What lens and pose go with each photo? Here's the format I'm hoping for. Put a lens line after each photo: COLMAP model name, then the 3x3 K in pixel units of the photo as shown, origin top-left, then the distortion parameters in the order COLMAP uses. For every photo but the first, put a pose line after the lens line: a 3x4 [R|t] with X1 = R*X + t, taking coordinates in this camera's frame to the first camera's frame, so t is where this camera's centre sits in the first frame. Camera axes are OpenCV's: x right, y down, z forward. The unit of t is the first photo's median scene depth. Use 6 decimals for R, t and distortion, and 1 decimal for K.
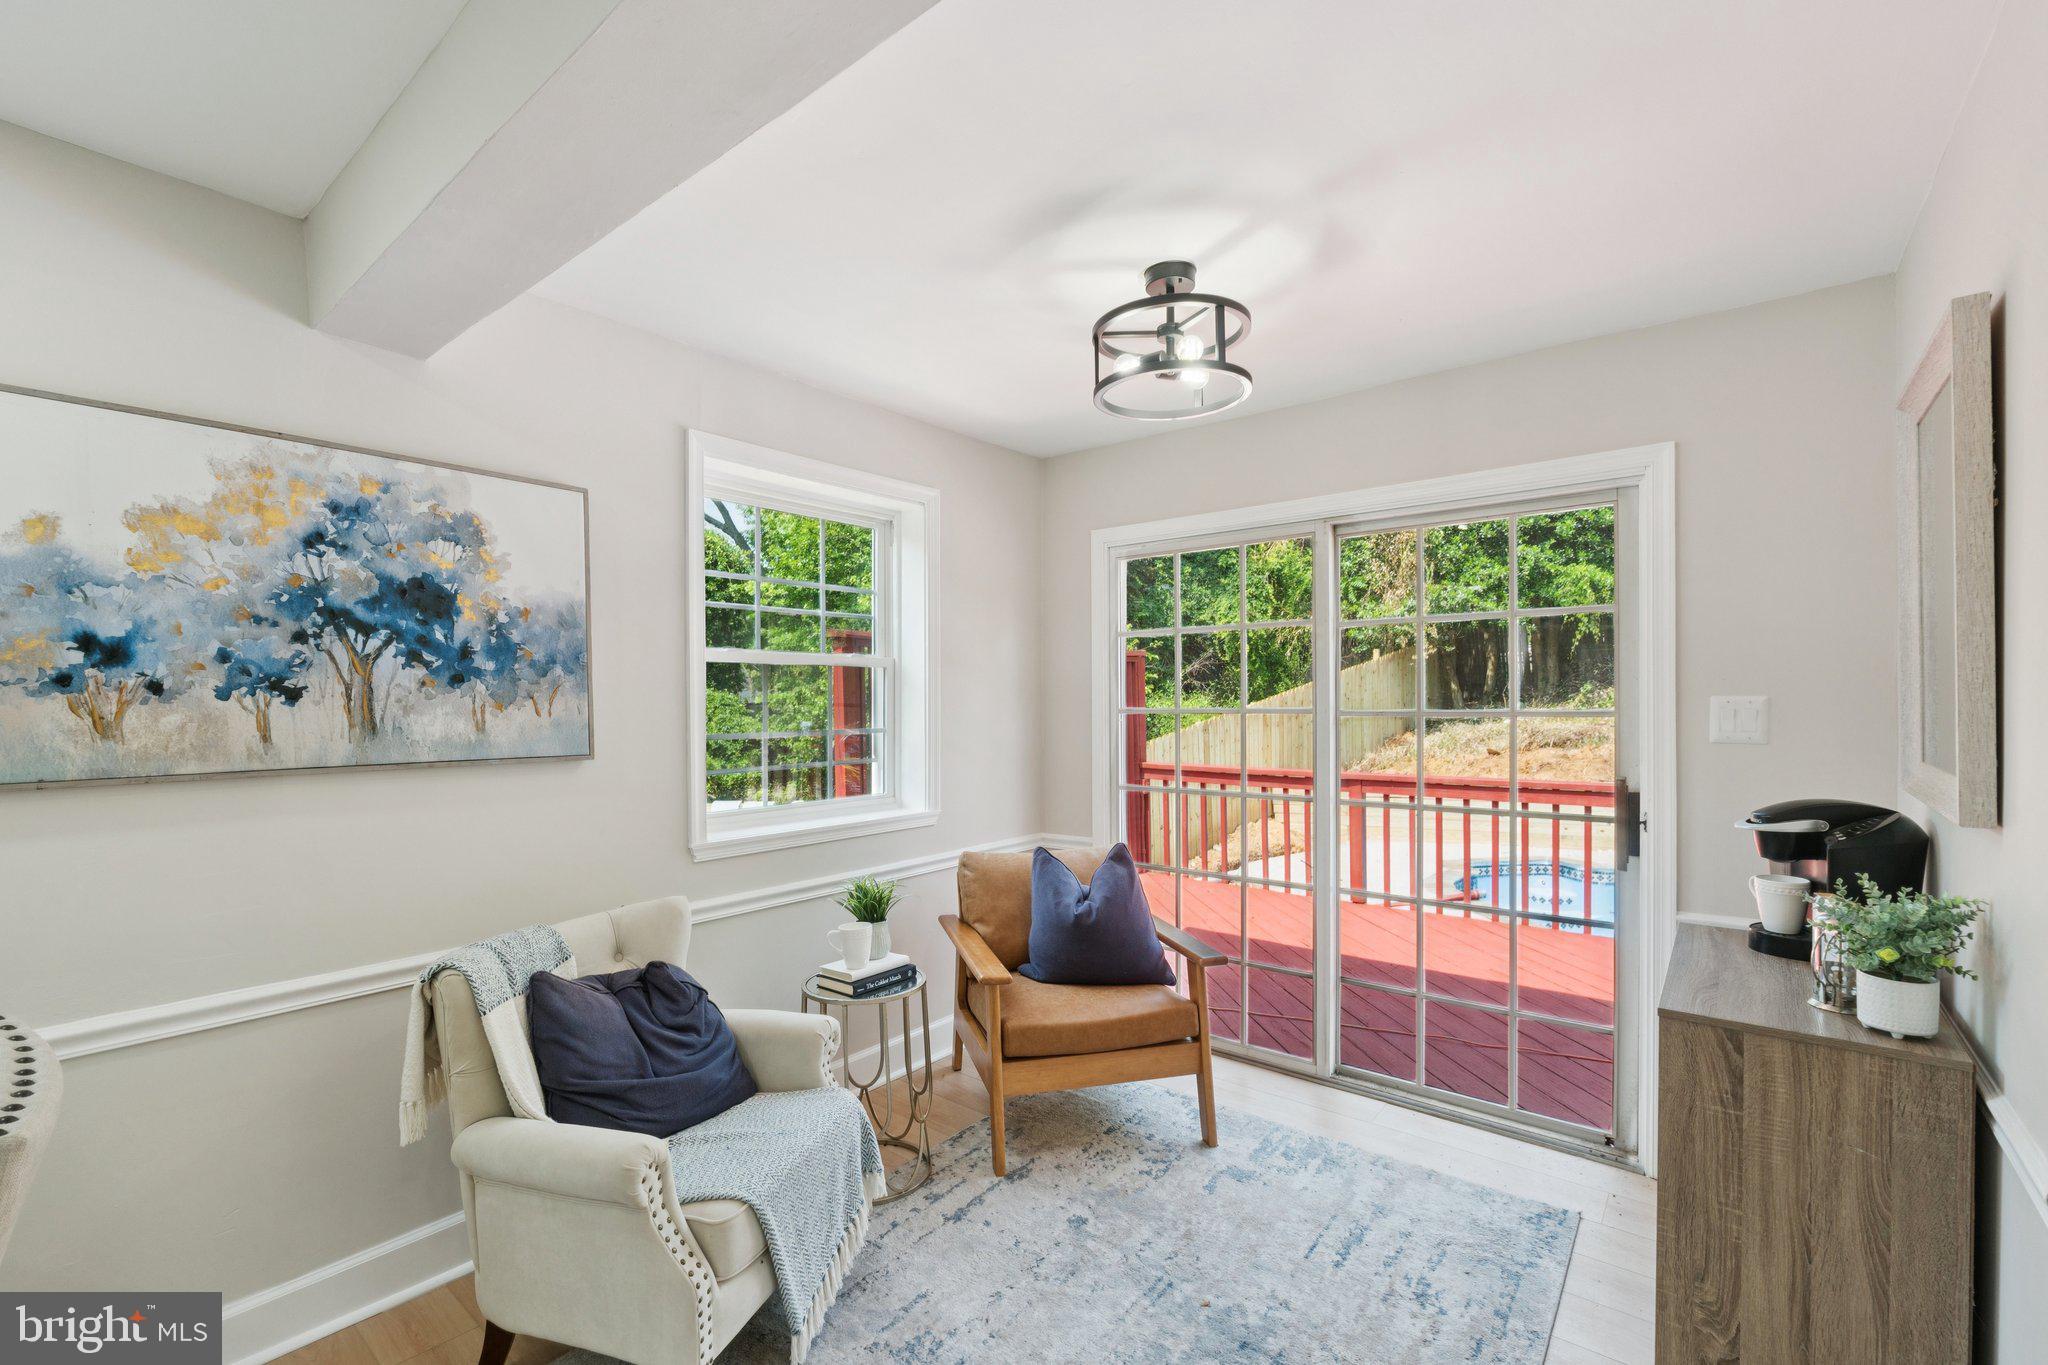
lens RADIAL K [[872.0, 0, 1018.9], [0, 872.0, 710.7], [0, 0, 1]] dist [-0.003455, -0.000418]
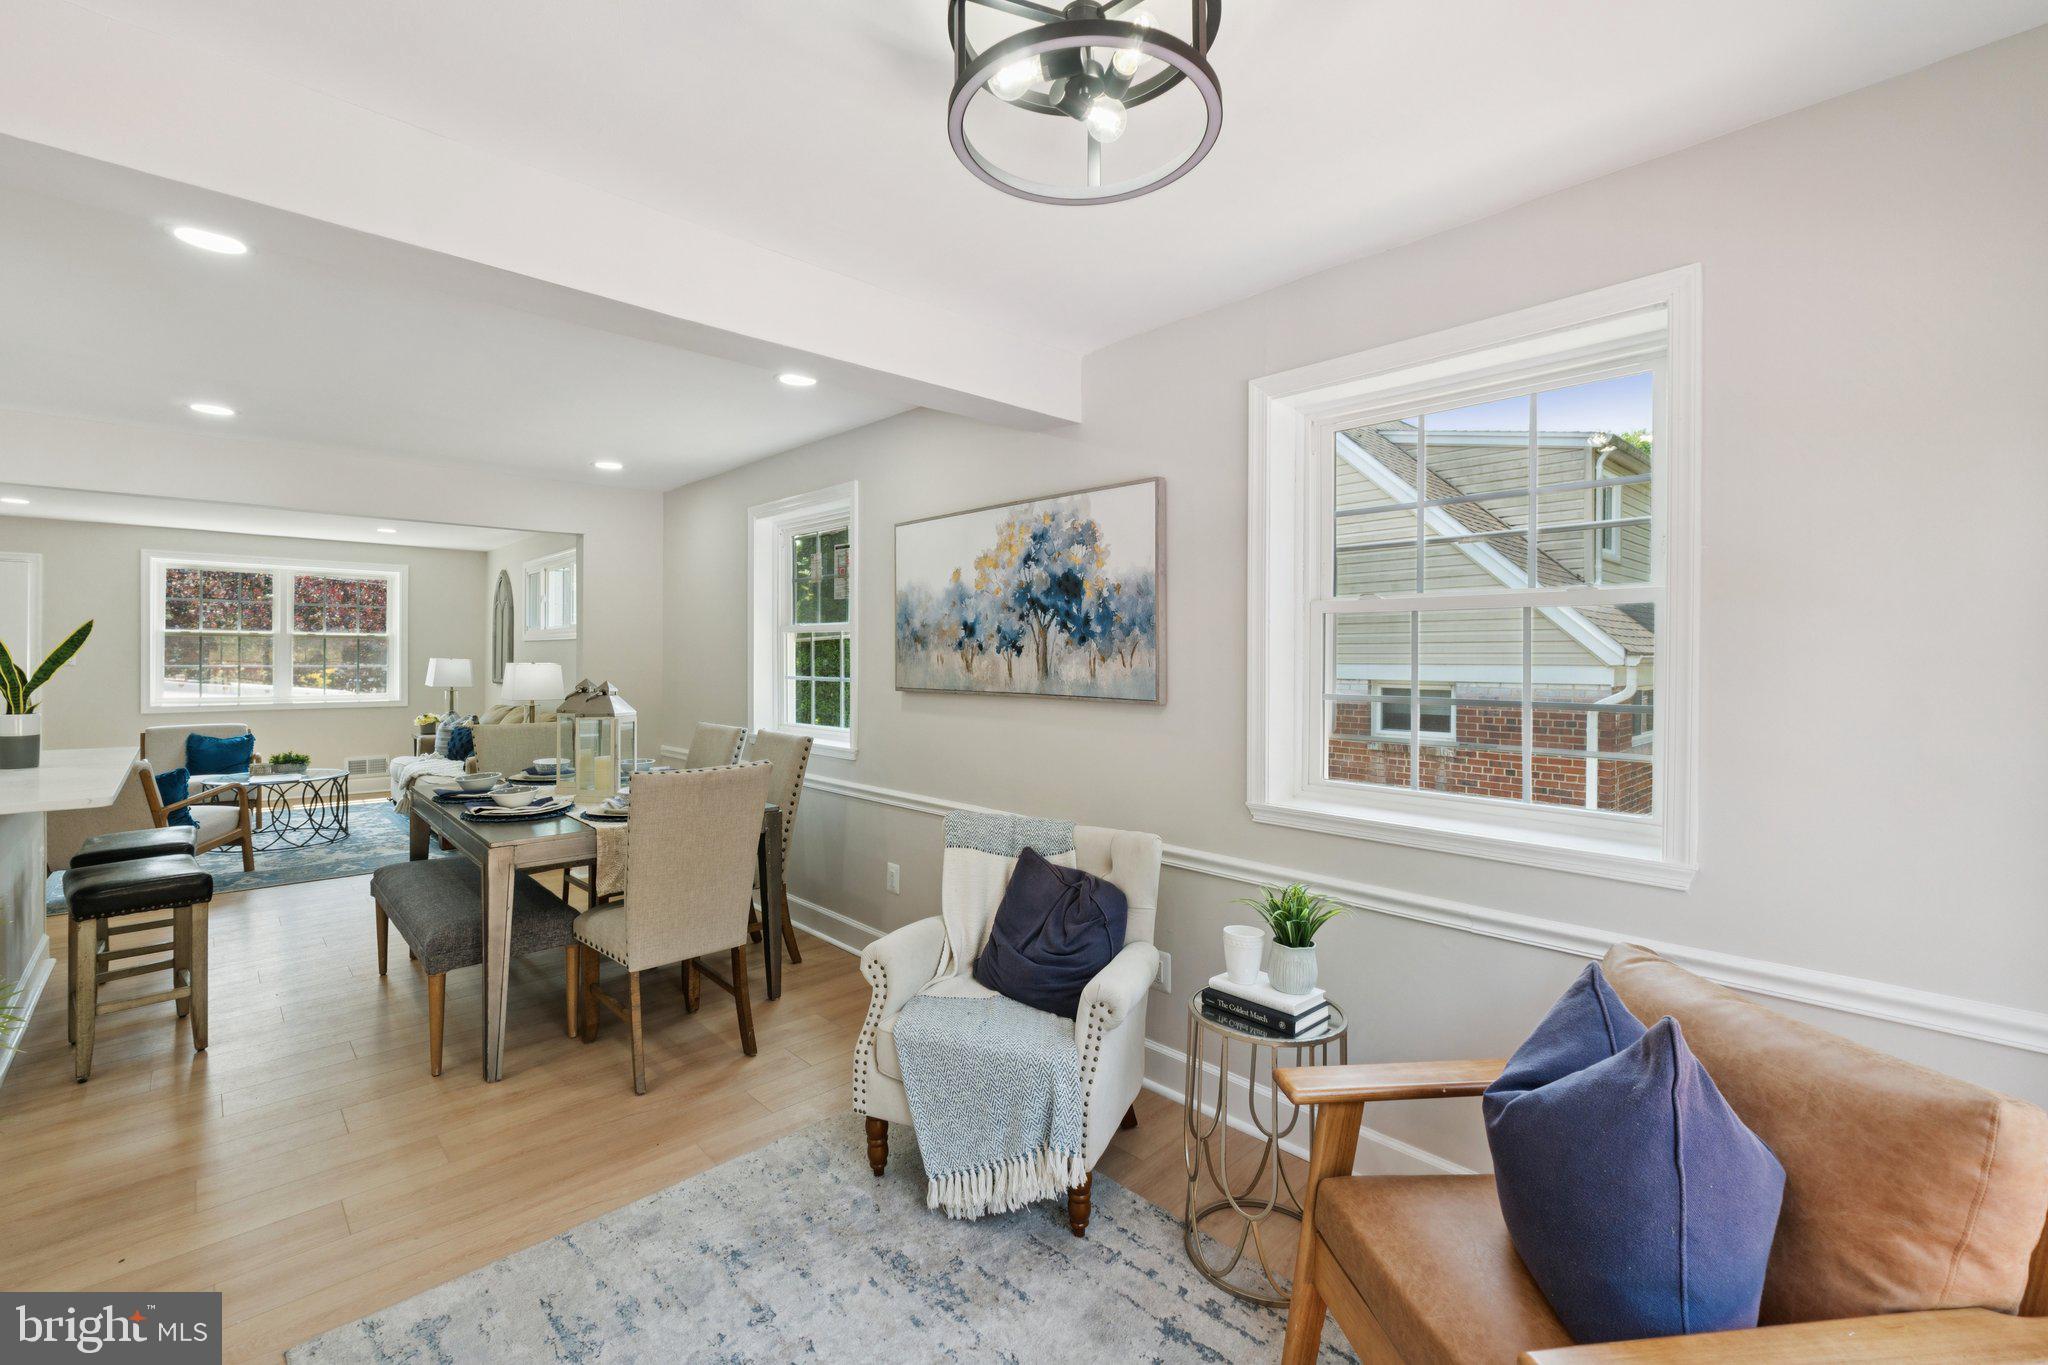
lens RADIAL K [[857.1, 0, 1022.8], [0, 857.1, 660.0], [0, 0, 1]] dist [-0.010199, 0.000221]
pose [[-0.106409, 0.010677, -0.994265, 0.781639], [-0.016470, 0.999786, 0.012499, -0.019006], [0.994186, 0.017706, -0.106211, 1.078101]]
